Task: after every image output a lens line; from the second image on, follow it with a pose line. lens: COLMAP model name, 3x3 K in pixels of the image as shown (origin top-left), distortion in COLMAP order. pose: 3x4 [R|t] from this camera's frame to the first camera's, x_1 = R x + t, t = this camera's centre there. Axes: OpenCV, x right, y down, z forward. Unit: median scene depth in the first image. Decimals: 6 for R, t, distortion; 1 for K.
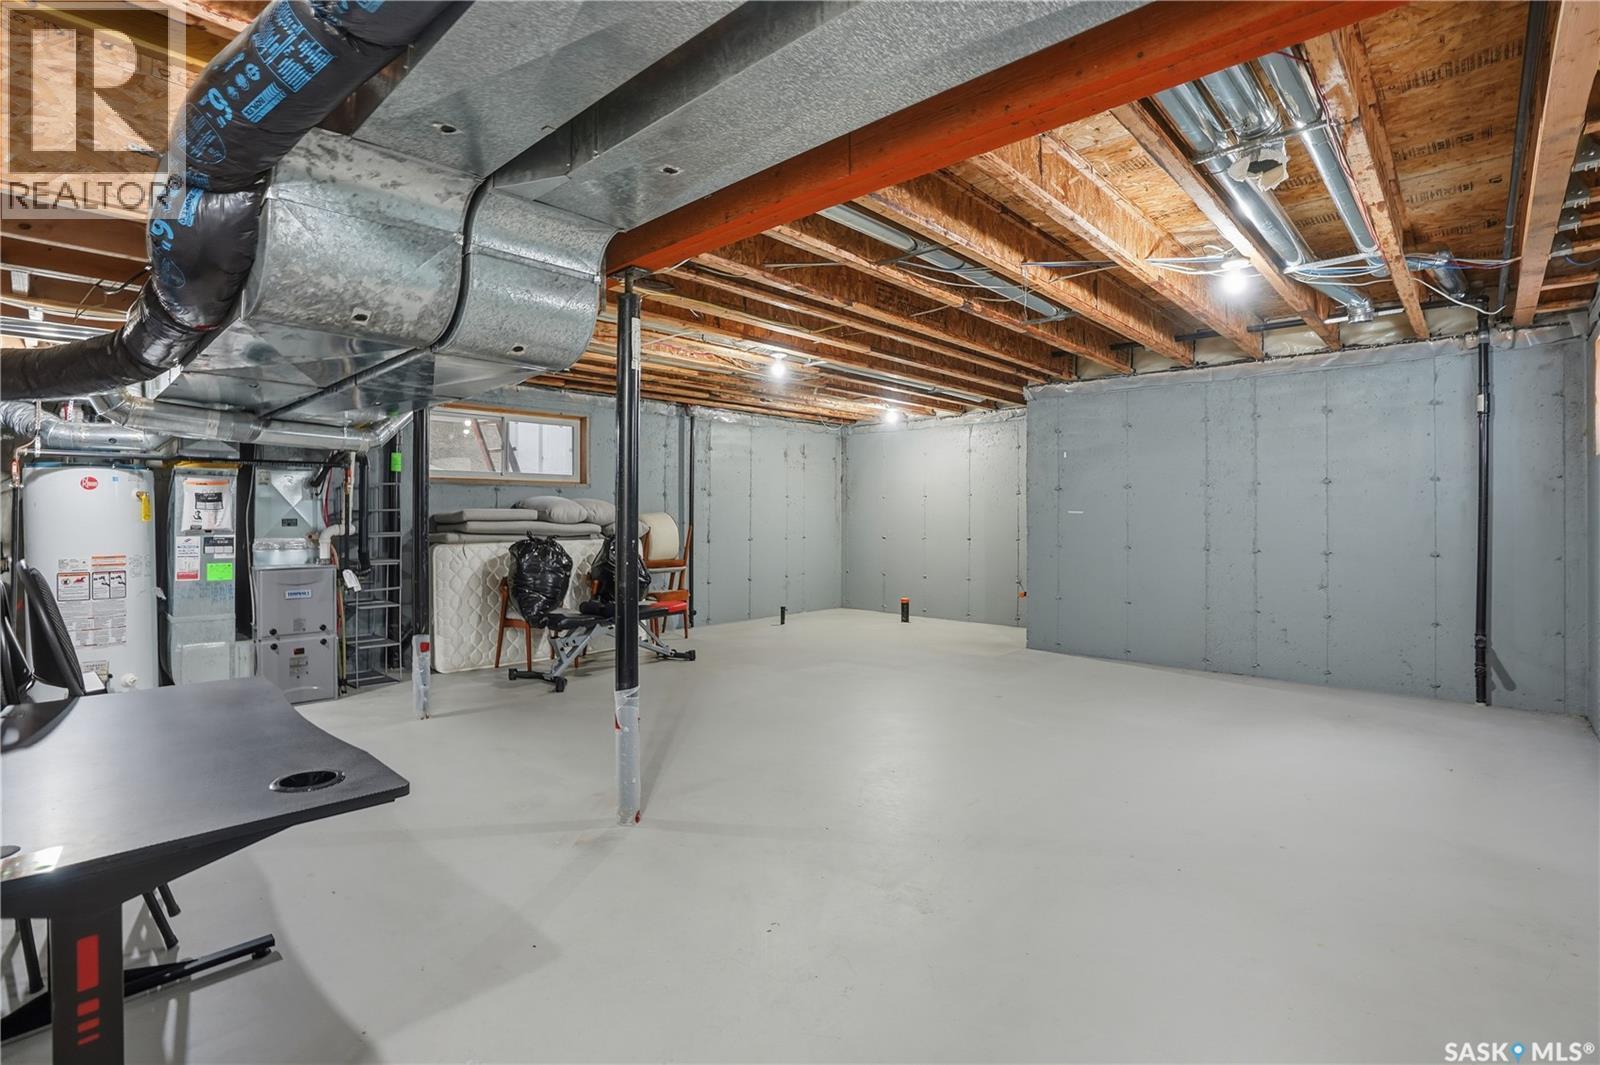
lens RADIAL K [[758.0, 0, 805.9], [0, 758.0, 517.9], [0, 0, 1]] dist [-0.060619, 0.000401]
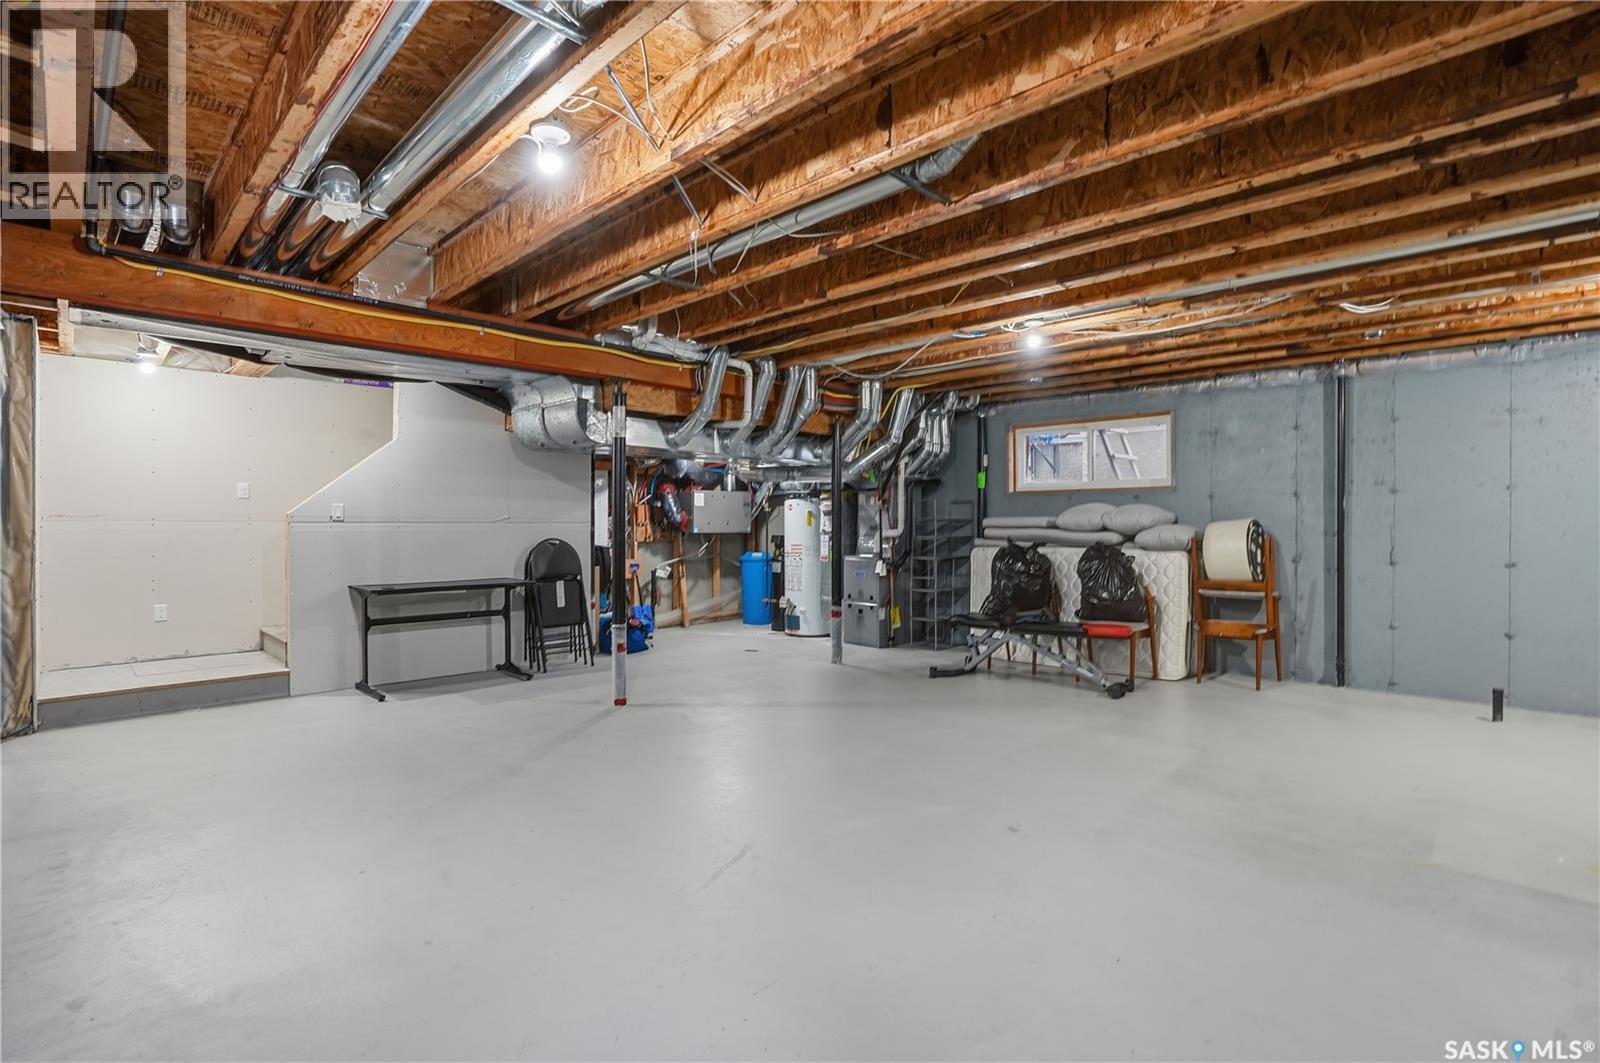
lens RADIAL K [[758.0, 0, 805.9], [0, 758.0, 516.9], [0, 0, 1]] dist [-0.060619, 0.000401]
pose [[-0.048812, -0.010241, -0.998755, 0.735896], [-0.004020, 0.999941, -0.010057, -0.000293], [0.998800, 0.003524, -0.048850, 0.759025]]
